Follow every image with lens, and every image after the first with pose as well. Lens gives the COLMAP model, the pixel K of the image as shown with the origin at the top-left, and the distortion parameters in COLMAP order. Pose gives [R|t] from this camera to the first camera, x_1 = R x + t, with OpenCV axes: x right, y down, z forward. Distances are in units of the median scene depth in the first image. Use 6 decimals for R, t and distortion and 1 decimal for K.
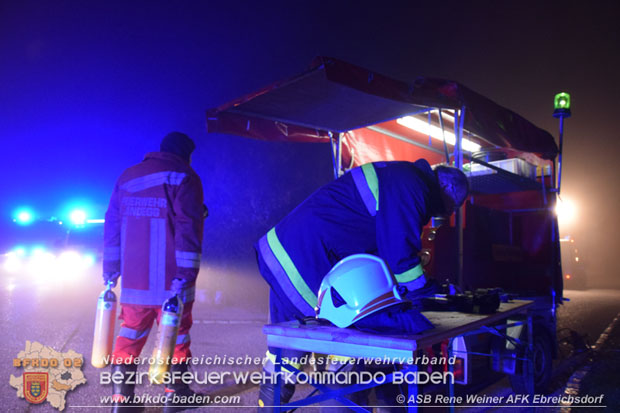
lens RADIAL K [[499.7, 0, 307.7], [0, 499.7, 206.4], [0, 0, 1]] dist [-0.010809, 0.001849]
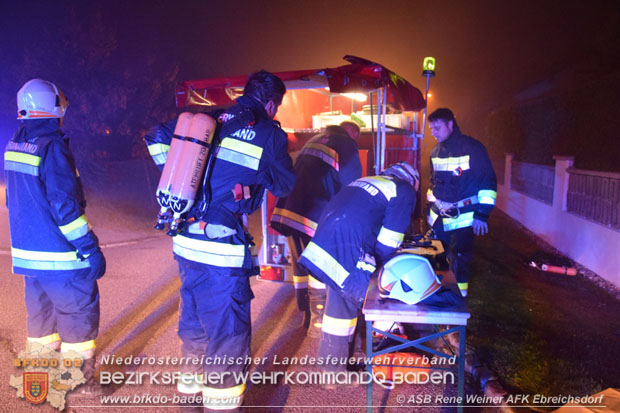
lens RADIAL K [[499.7, 0, 313.6], [0, 499.7, 208.2], [0, 0, 1]] dist [-0.010809, 0.001849]
pose [[0.919722, -0.069373, 0.386392, -0.357530], [-0.022089, 0.973558, 0.227371, -0.183830], [-0.391948, -0.217653, 0.893870, -0.113572]]
